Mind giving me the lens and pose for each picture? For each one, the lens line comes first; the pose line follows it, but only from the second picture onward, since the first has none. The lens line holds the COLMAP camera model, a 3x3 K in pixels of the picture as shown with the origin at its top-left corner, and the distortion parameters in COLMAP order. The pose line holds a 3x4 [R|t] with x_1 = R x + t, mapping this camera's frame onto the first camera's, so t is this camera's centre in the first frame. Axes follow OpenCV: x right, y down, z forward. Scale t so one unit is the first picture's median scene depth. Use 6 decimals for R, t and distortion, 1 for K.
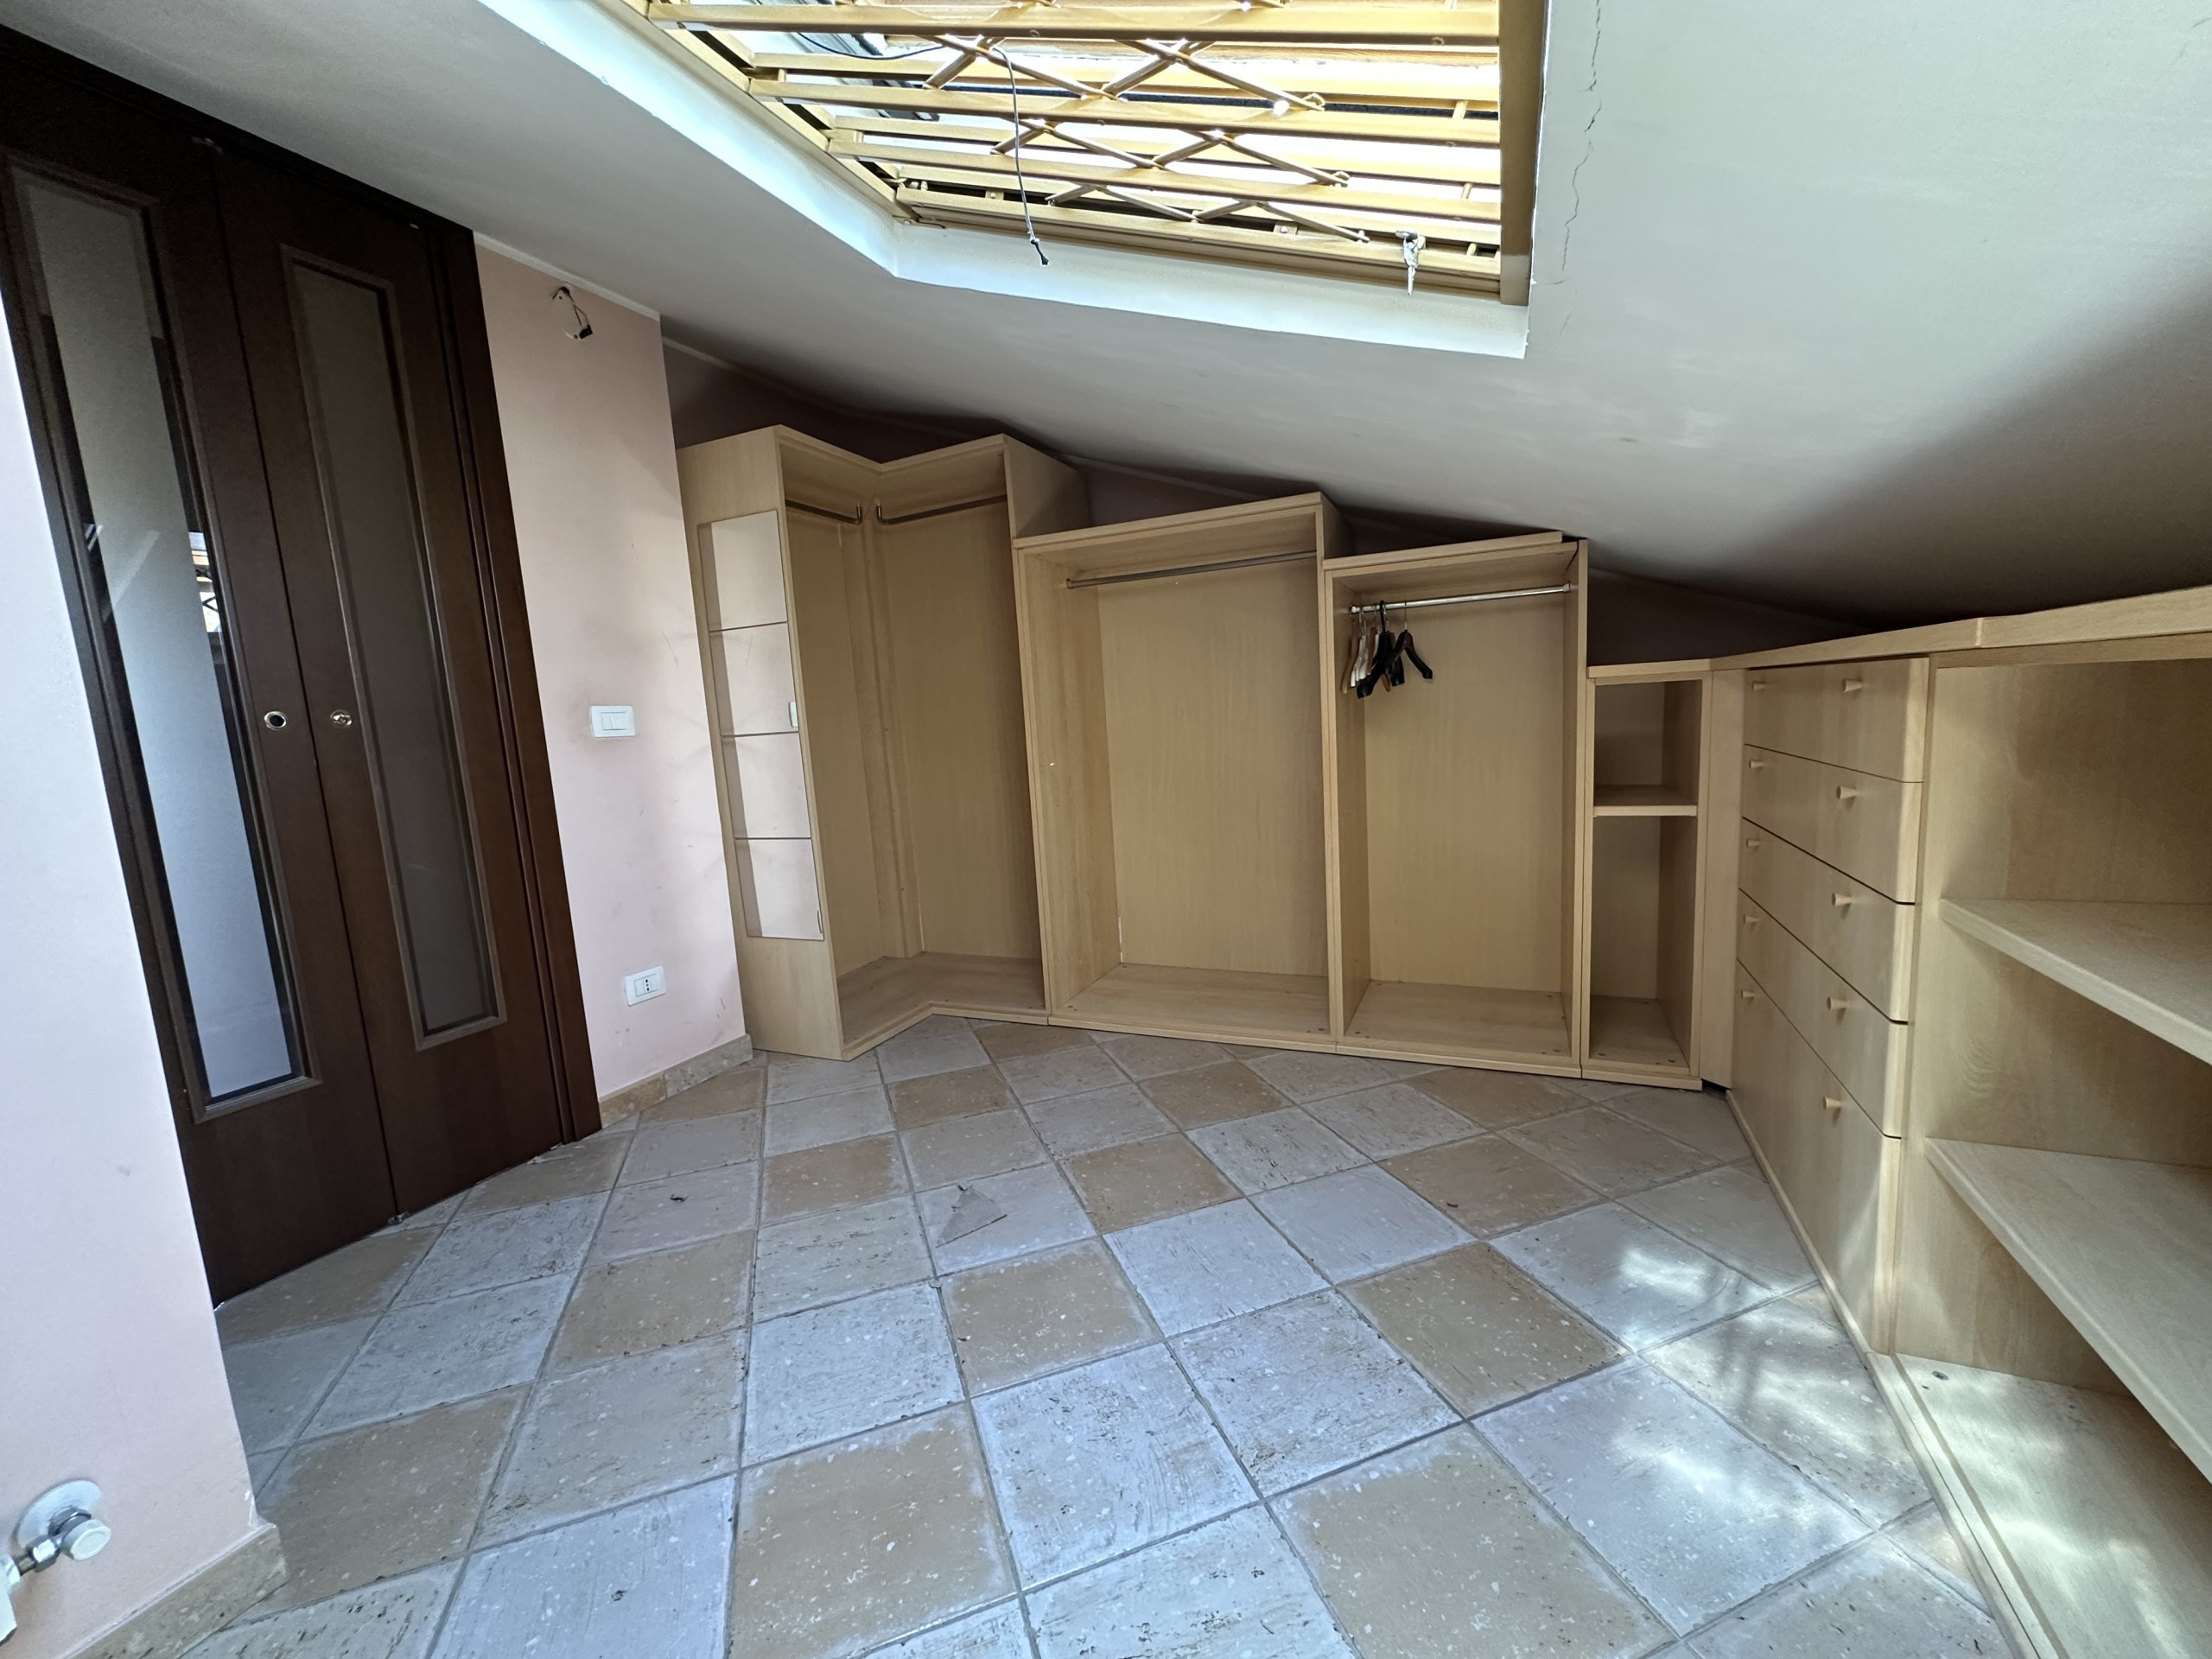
lens RADIAL K [[886.6, 0, 1104.0], [0, 886.6, 832.7], [0, 0, 1]] dist [-0.003971, 0.001350]
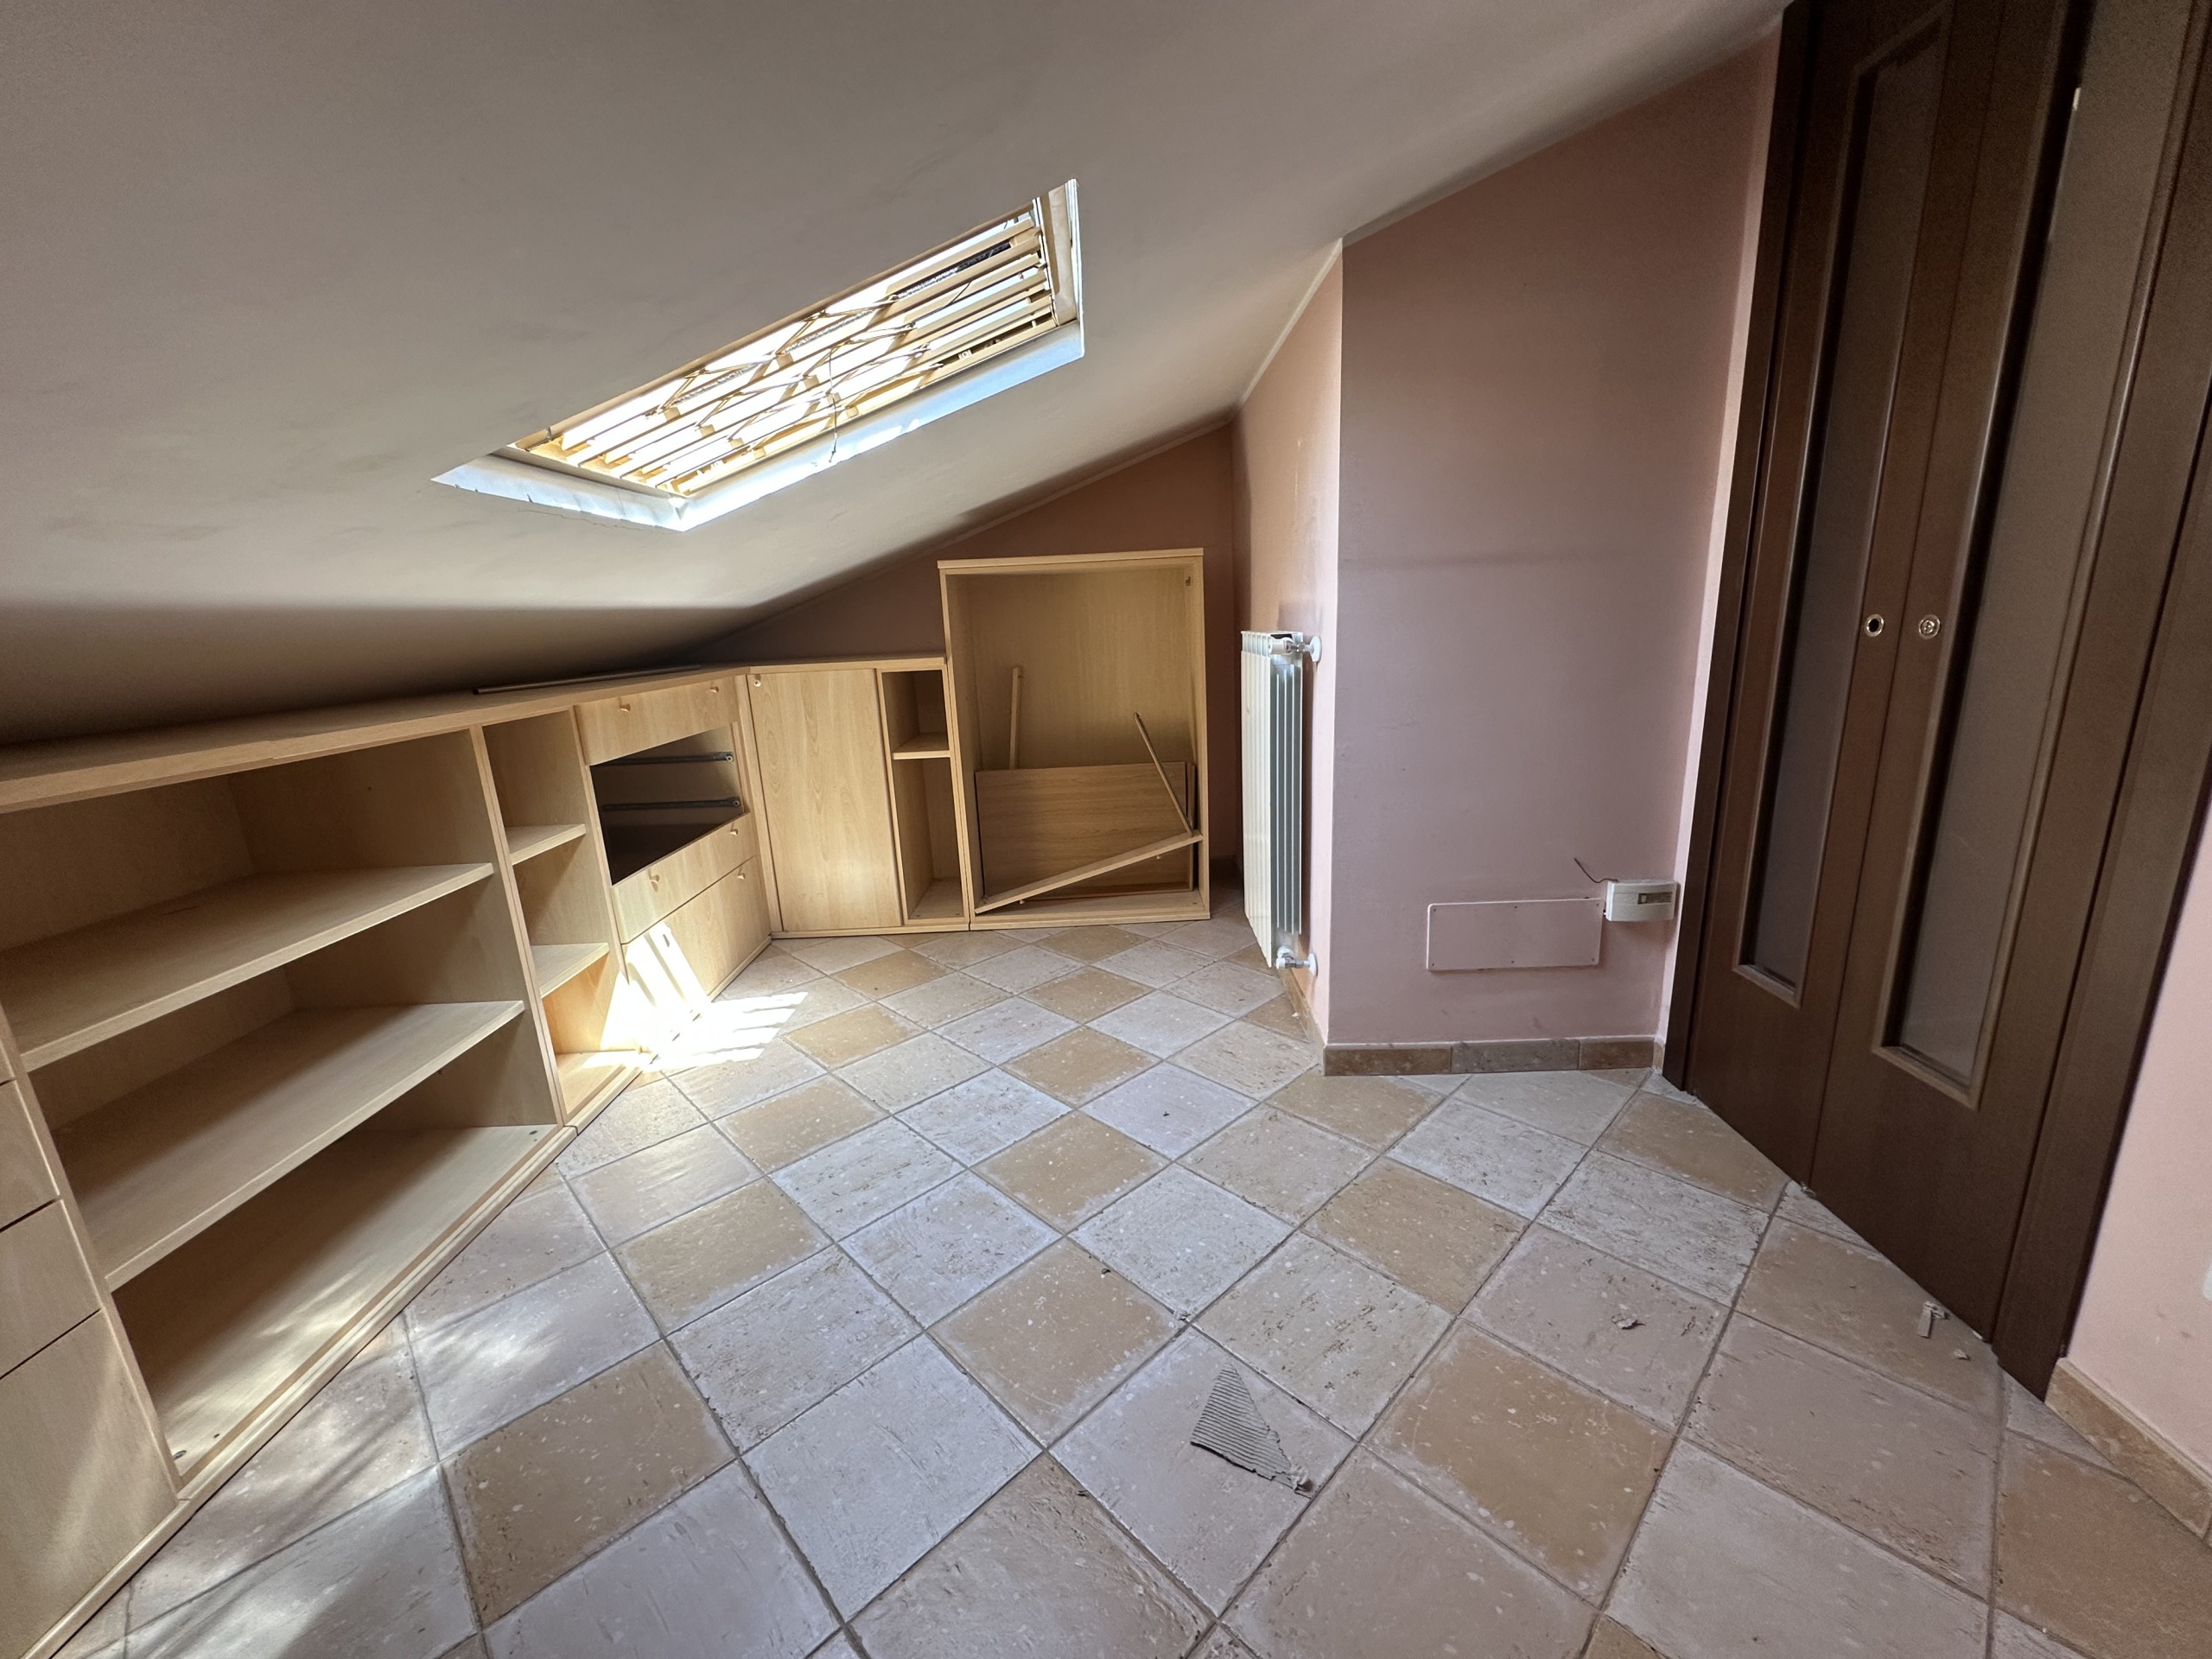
lens RADIAL K [[886.6, 0, 1103.8], [0, 886.6, 828.6], [0, 0, 1]] dist [-0.003971, 0.001350]
pose [[-0.903681, 0.198915, -0.379201, 0.161905], [0.044152, 0.924121, 0.379541, -0.384094], [0.425924, 0.326241, -0.843893, 1.849590]]
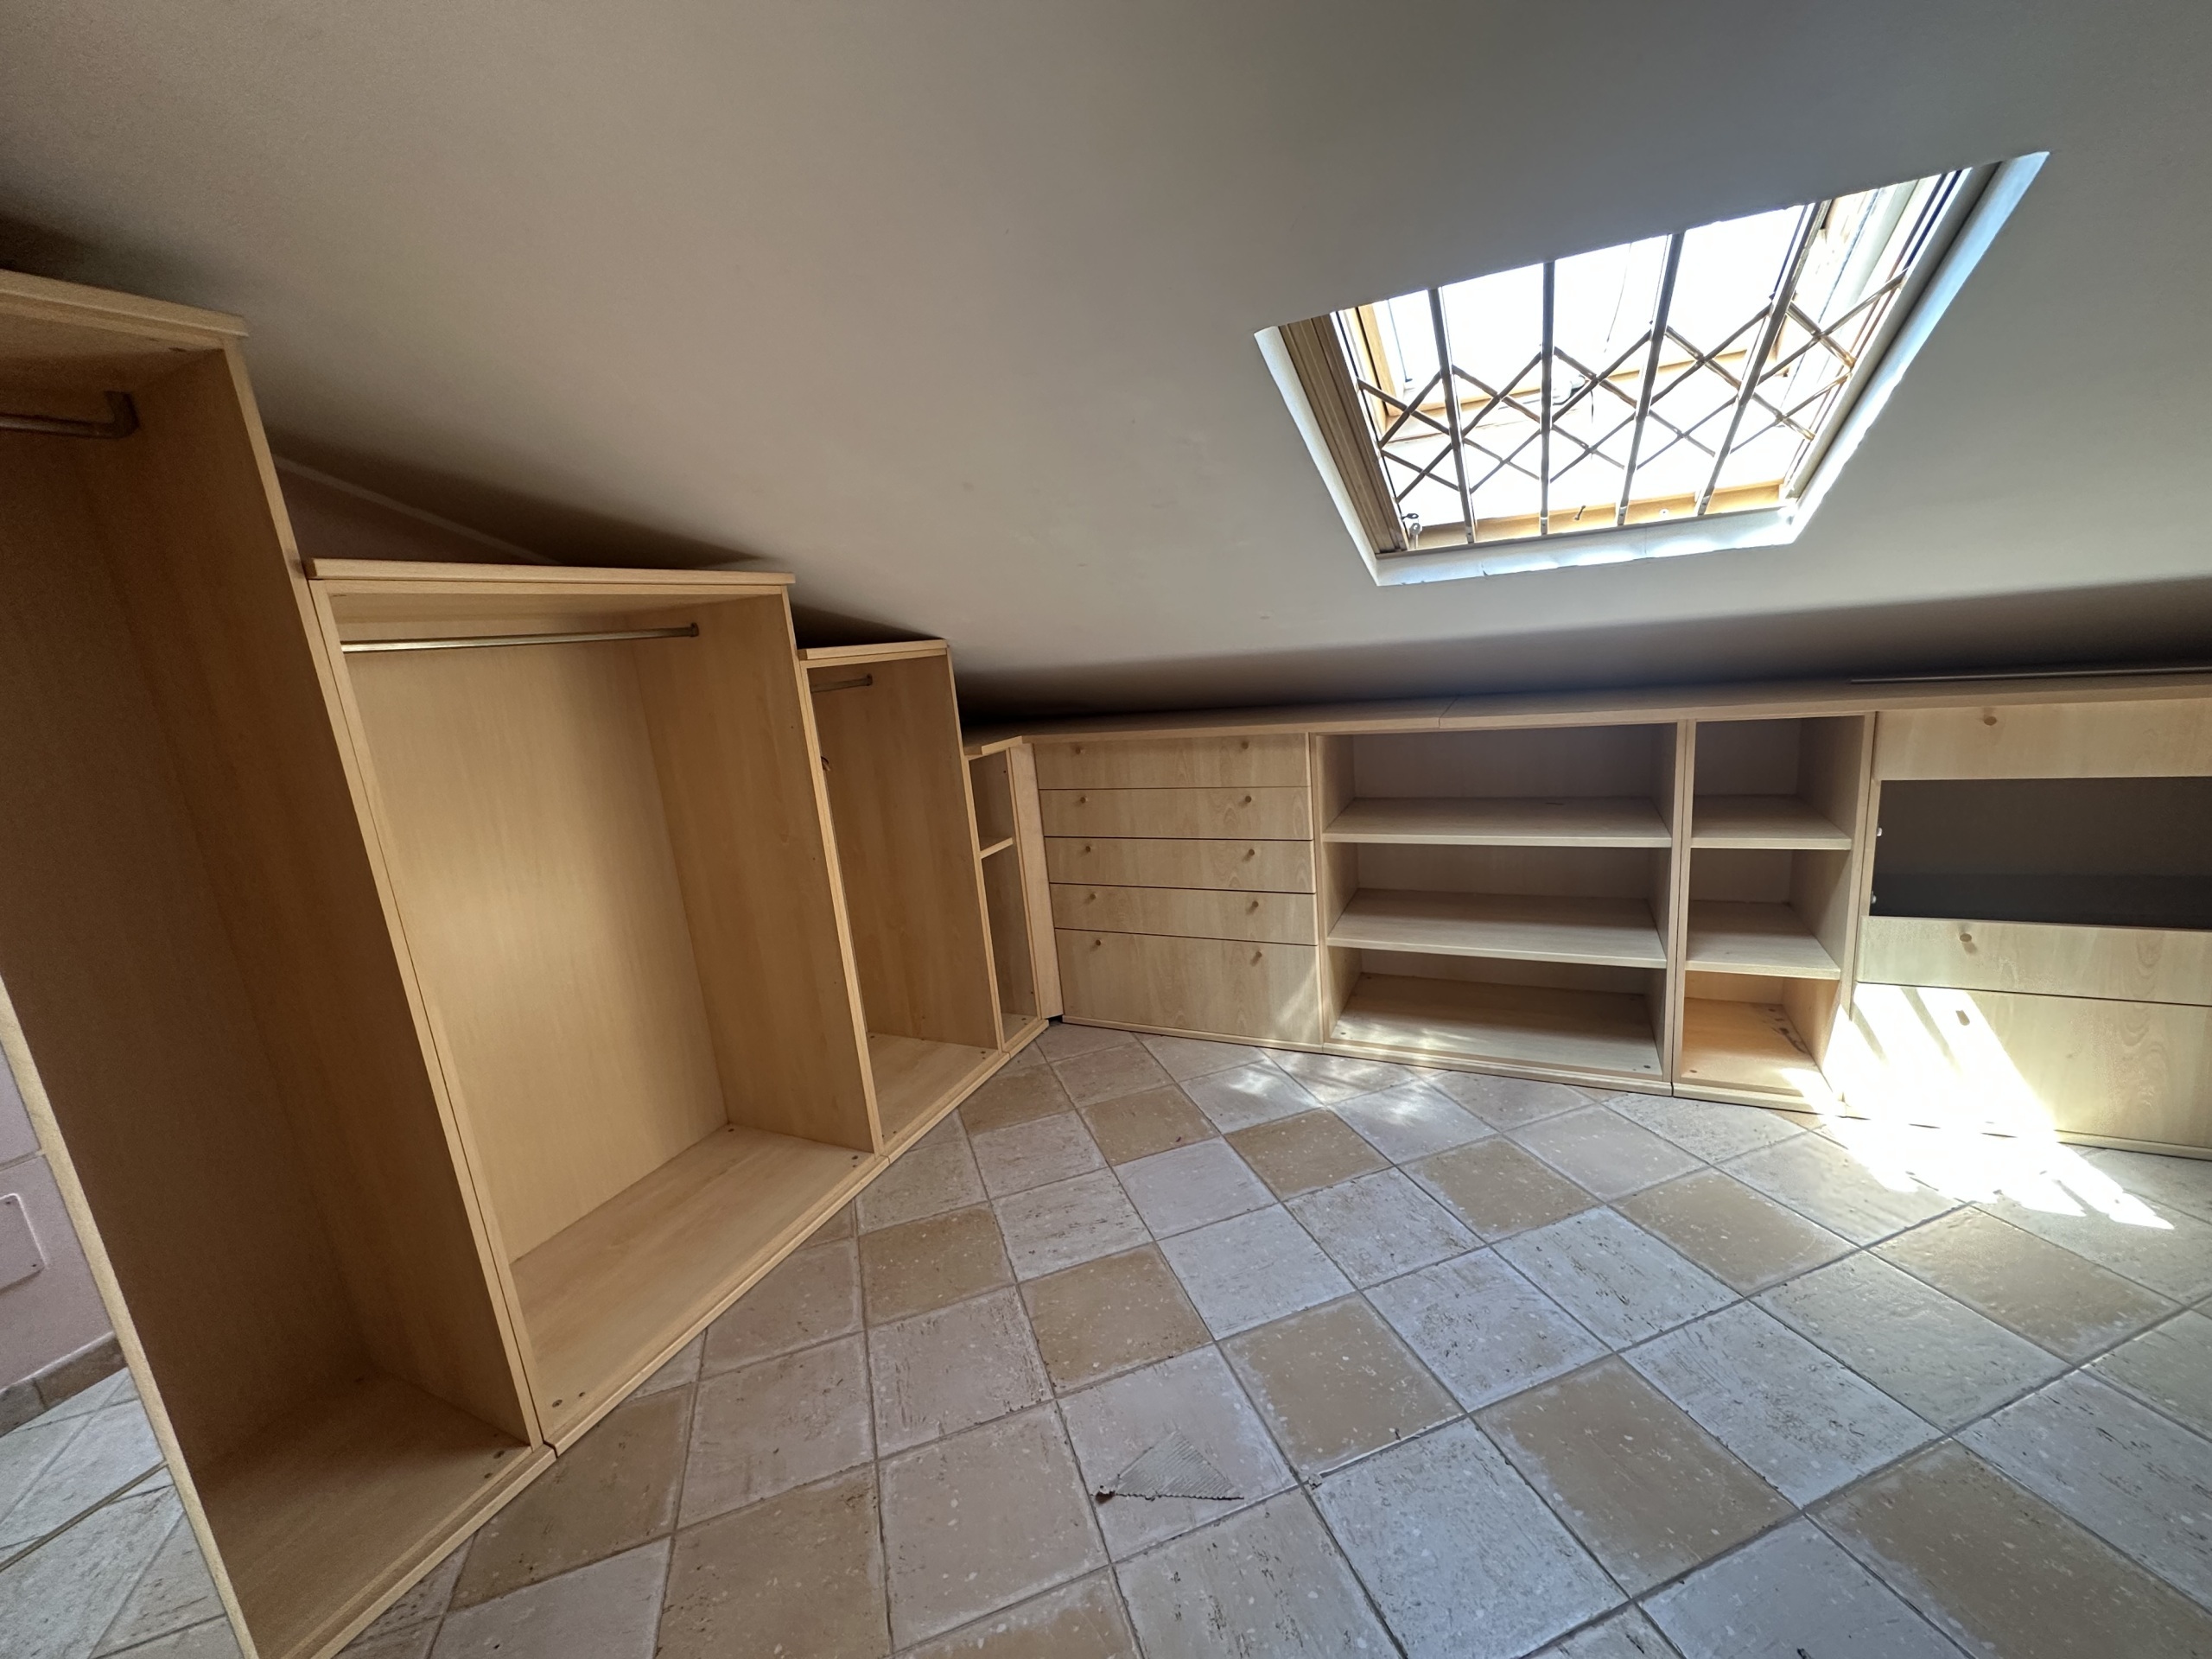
lens RADIAL K [[886.6, 0, 1111.7], [0, 886.6, 829.3], [0, 0, 1]] dist [-0.003971, 0.001350]
pose [[0.020710, -0.155920, 0.987553, -1.111270], [0.226300, 0.962859, 0.147275, -0.329932], [-0.973837, 0.220433, 0.055225, 1.168058]]
